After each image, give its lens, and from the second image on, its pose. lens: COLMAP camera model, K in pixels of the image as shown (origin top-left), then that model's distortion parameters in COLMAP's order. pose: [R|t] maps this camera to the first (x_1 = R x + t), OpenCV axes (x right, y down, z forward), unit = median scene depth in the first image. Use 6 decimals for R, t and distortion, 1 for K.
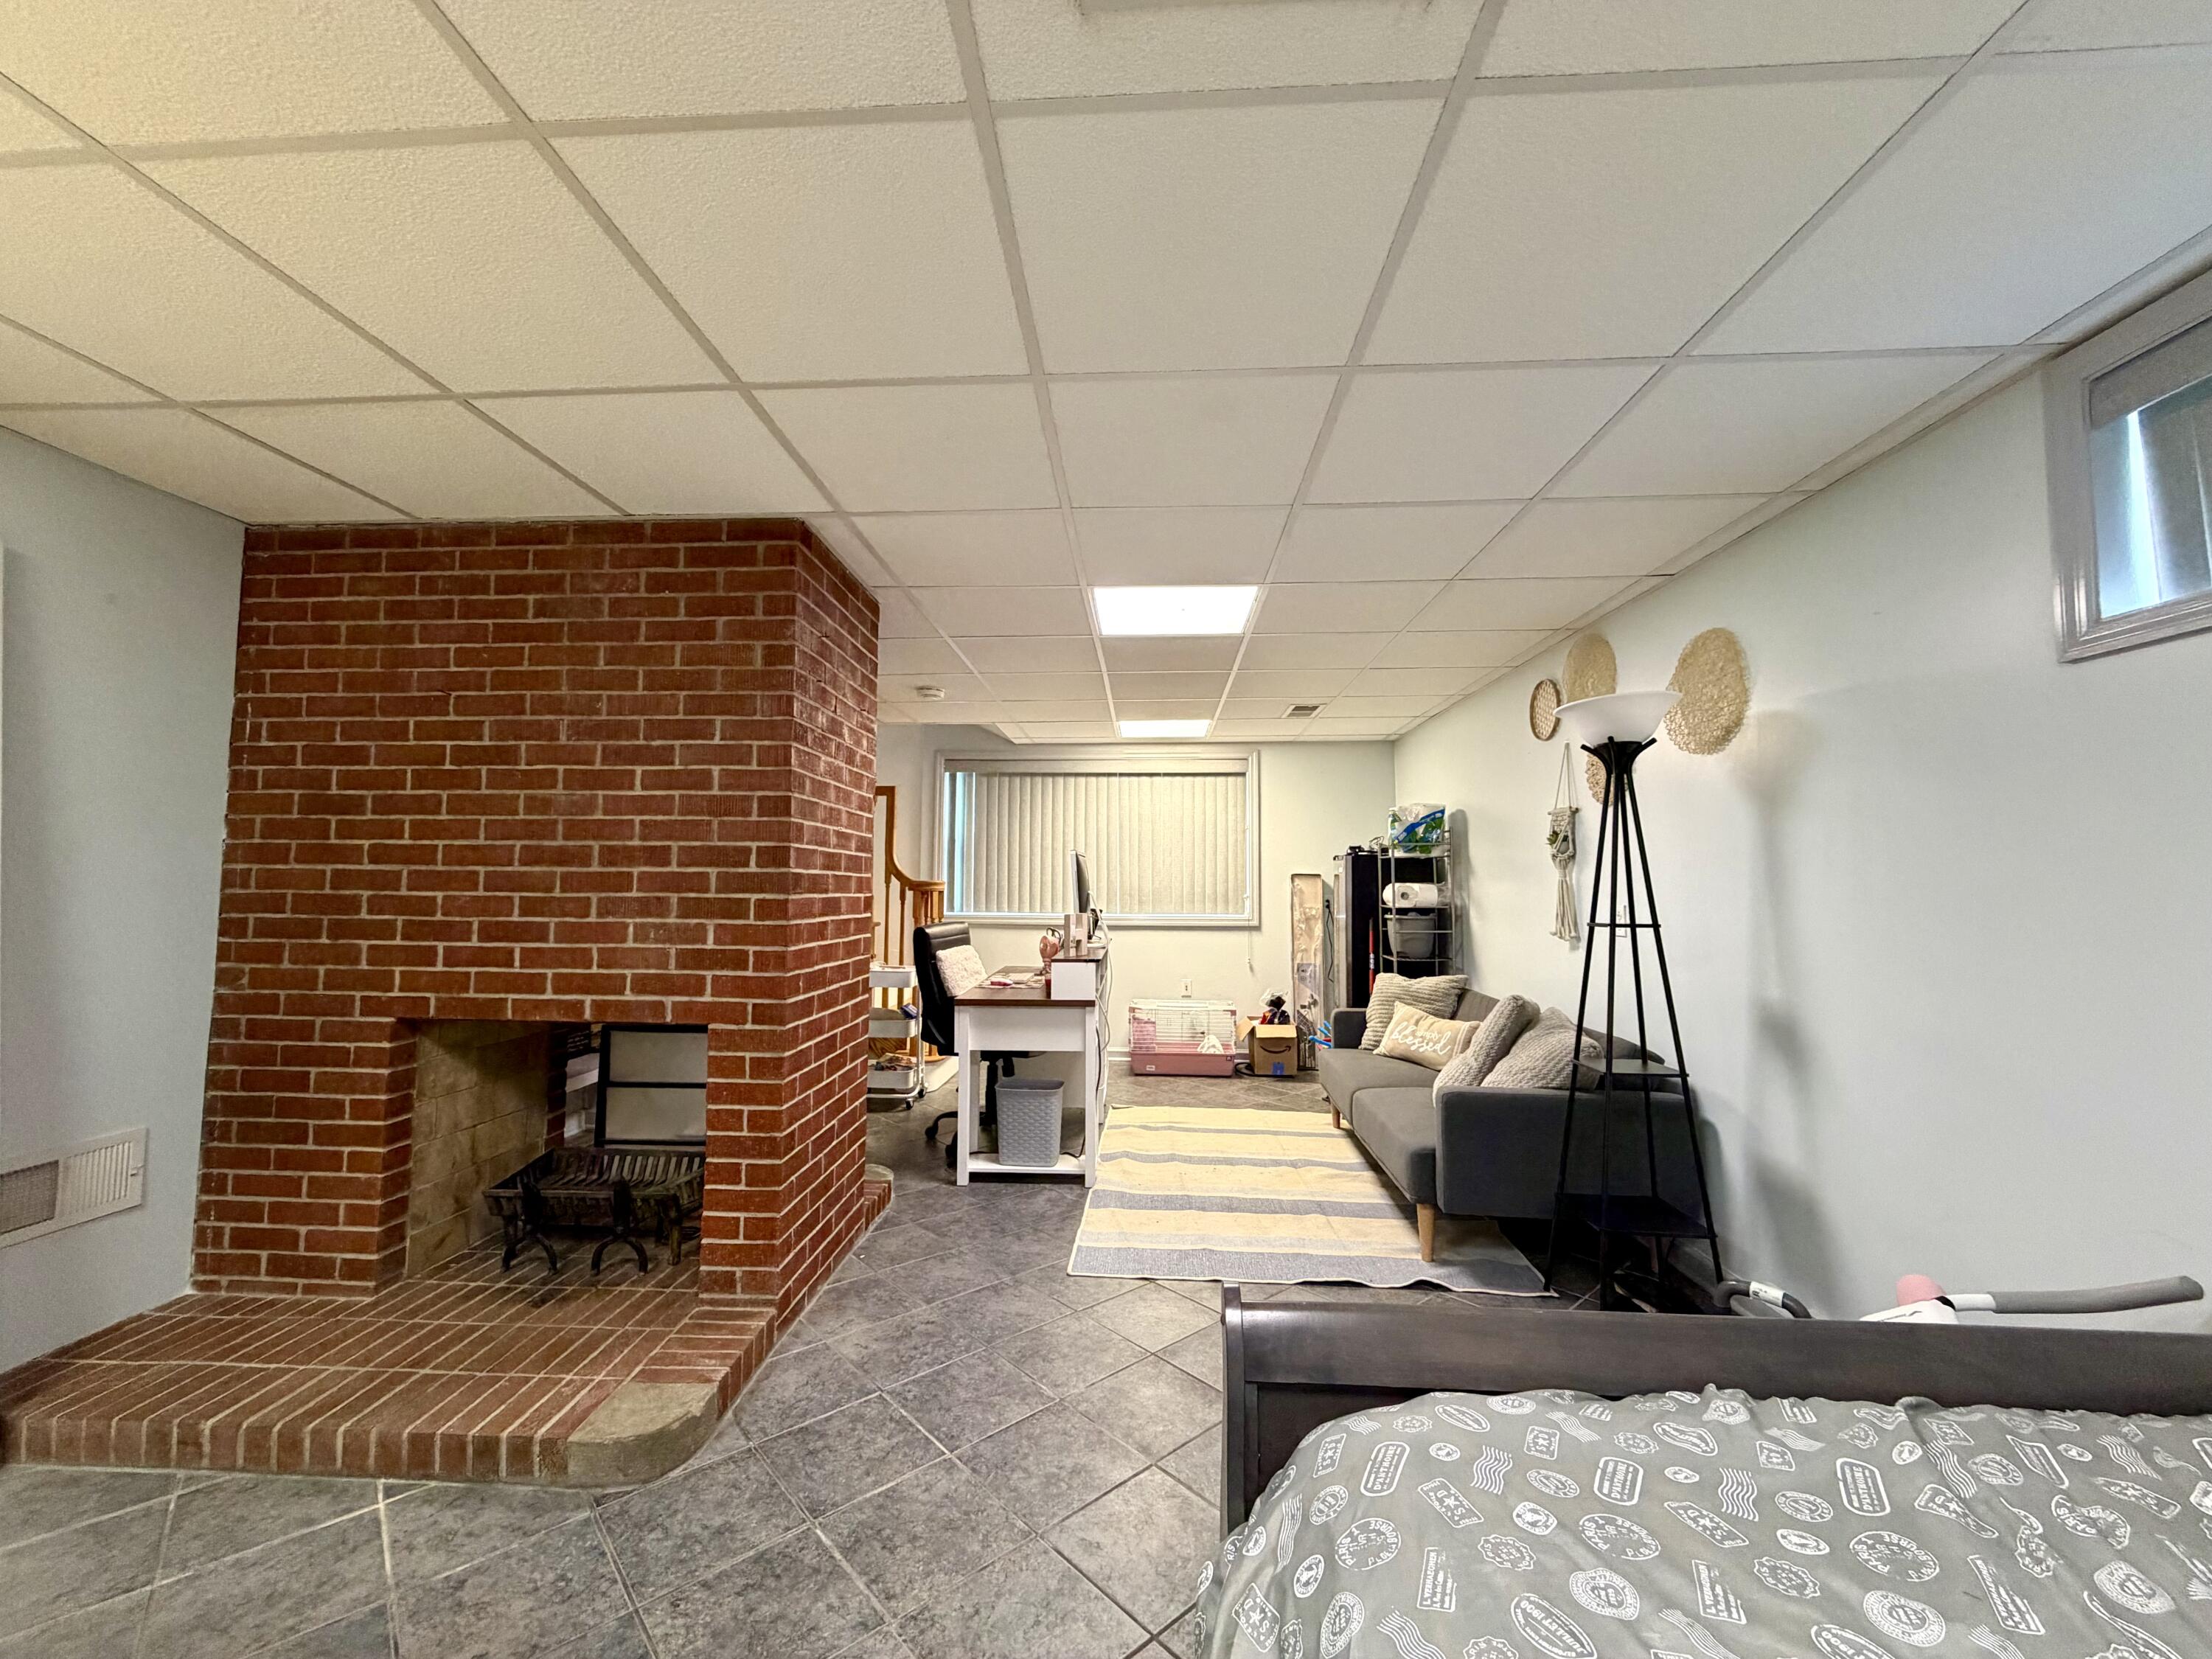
lens RADIAL K [[880.7, 0, 1106.0], [0, 880.7, 829.5], [0, 0, 1]] dist [0.003759, -0.002593]
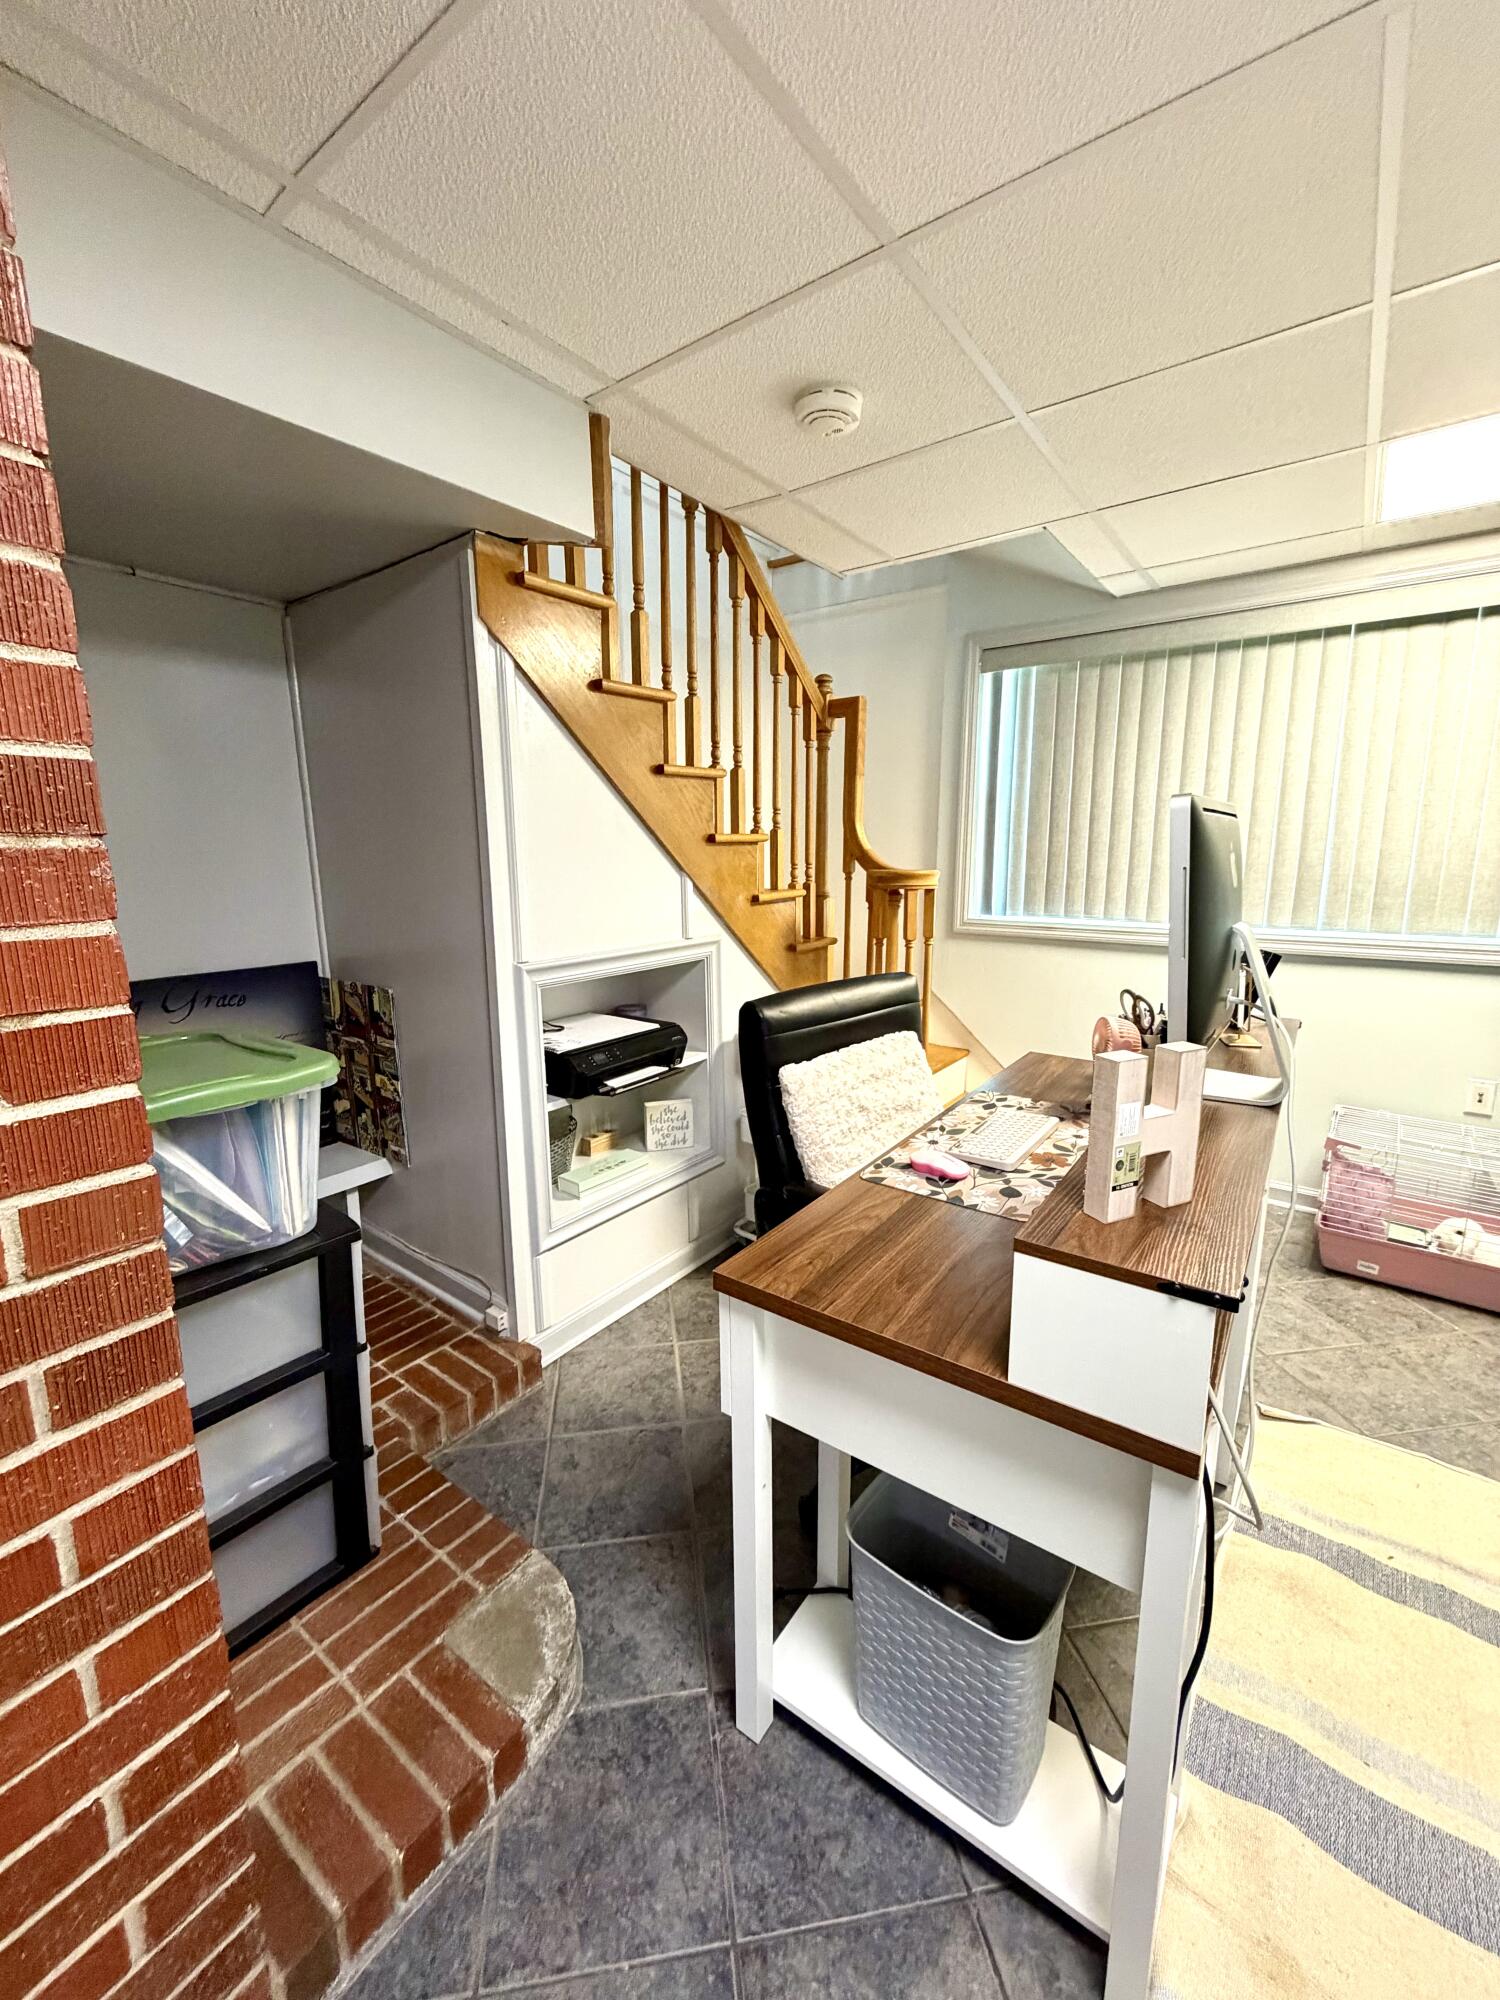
lens RADIAL K [[796.3, 0, 750.0], [0, 796.3, 1000.0], [0, 0, 1]] dist [0.003759, -0.002593]
pose [[0.832296, 0.091472, -0.546732, -0.004508], [0.046325, 0.971364, 0.233037, 0.016482], [0.552392, -0.219283, 0.804225, 0.518538]]
